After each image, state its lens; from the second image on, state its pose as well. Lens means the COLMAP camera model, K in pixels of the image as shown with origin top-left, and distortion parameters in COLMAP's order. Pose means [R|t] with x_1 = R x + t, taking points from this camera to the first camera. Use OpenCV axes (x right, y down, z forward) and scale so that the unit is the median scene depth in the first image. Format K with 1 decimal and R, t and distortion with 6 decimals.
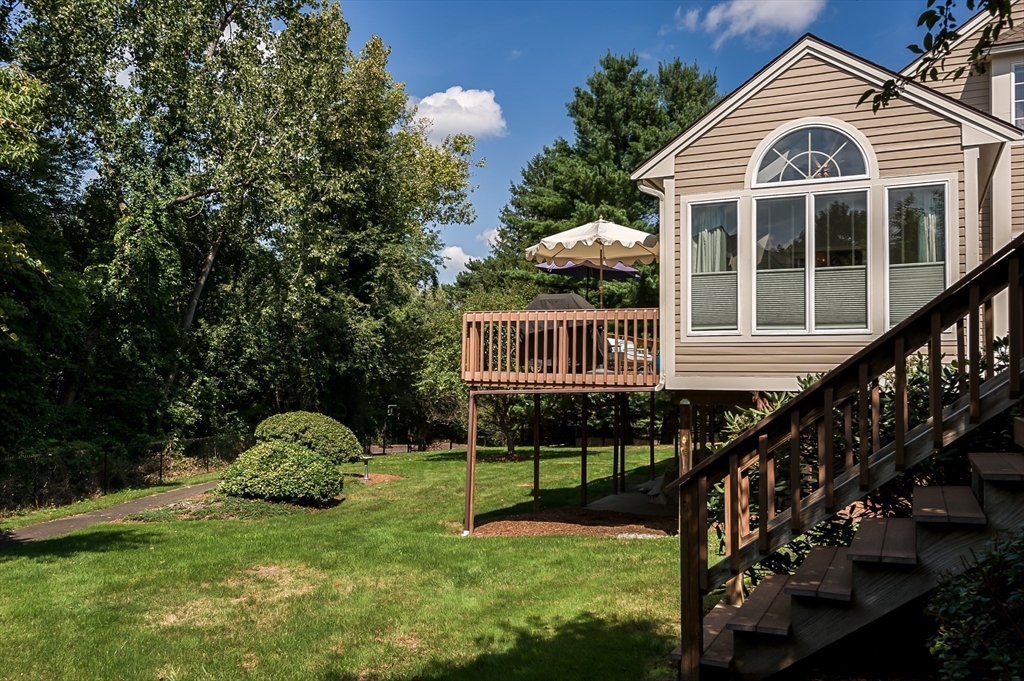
lens RADIAL K [[873.5, 0, 512.0], [0, 873.5, 340.5], [0, 0, 1]] dist [-0.000608, -0.000449]
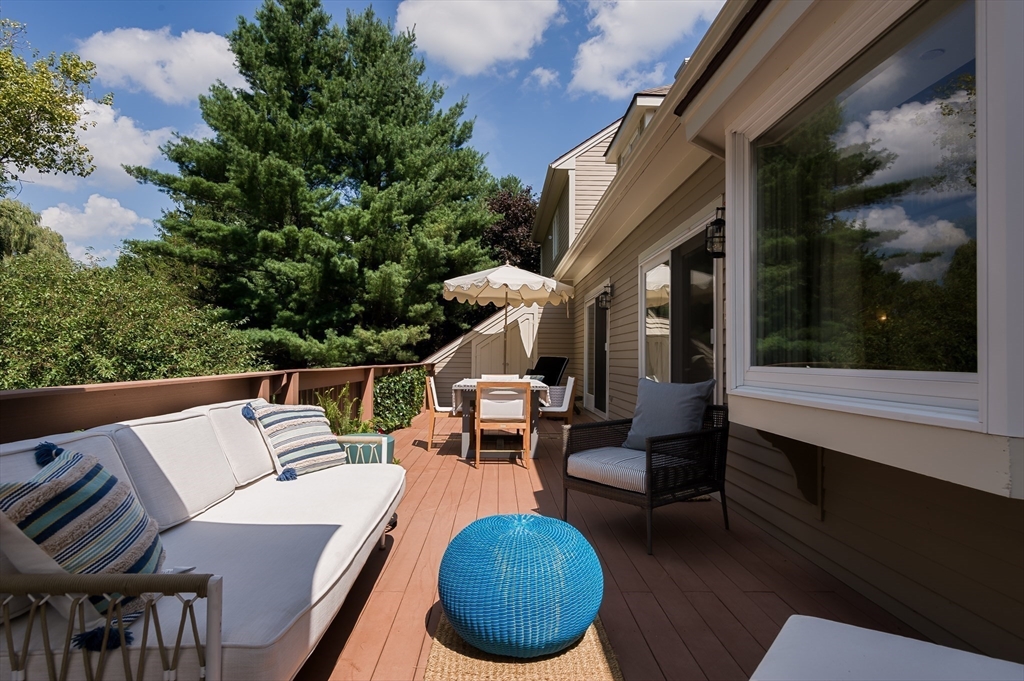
lens RADIAL K [[638.4, 0, 512.0], [0, 638.4, 340.5], [0, 0, 1]] dist [0.000137, 0.000040]
pose [[0.900167, 0.009999, 0.435430, 0.048047], [-0.021563, 0.999534, 0.021624, -0.014672], [-0.435010, -0.028854, 0.899963, 0.379636]]
